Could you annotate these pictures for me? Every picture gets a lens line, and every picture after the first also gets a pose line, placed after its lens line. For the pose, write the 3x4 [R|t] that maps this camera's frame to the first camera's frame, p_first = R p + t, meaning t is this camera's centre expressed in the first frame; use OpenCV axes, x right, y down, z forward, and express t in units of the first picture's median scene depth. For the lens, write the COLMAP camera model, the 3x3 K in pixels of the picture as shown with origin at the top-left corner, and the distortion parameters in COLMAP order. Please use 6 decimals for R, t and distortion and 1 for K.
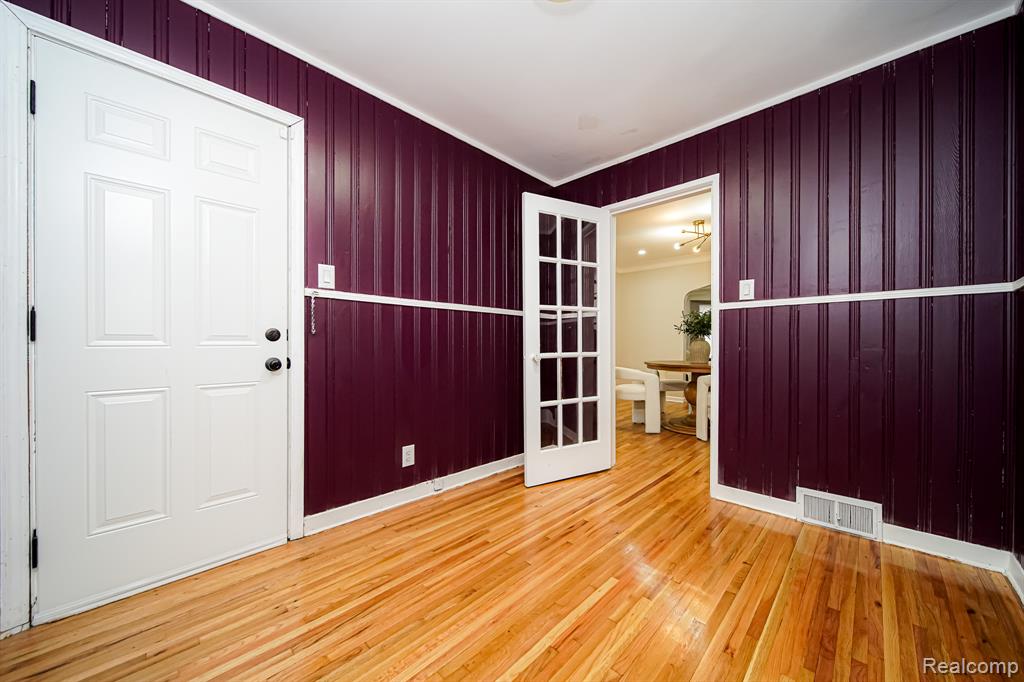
lens RADIAL K [[375.2, 0, 515.3], [0, 375.2, 344.3], [0, 0, 1]] dist [-0.000776, -0.000179]
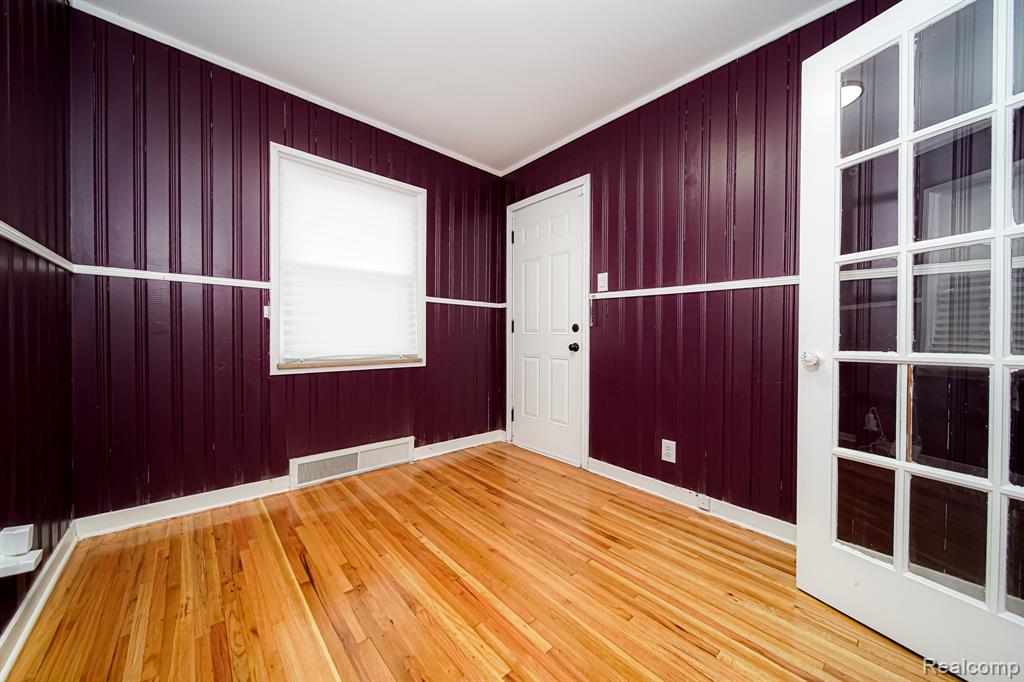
lens RADIAL K [[362.2, 0, 508.7], [0, 362.2, 341.1], [0, 0, 1]] dist [-0.000406, -0.000172]
pose [[-0.091281, 0.011491, -0.995759, 0.763781], [-0.010420, 0.999868, 0.012494, 0.011470], [0.995771, 0.011516, -0.091149, 0.770844]]
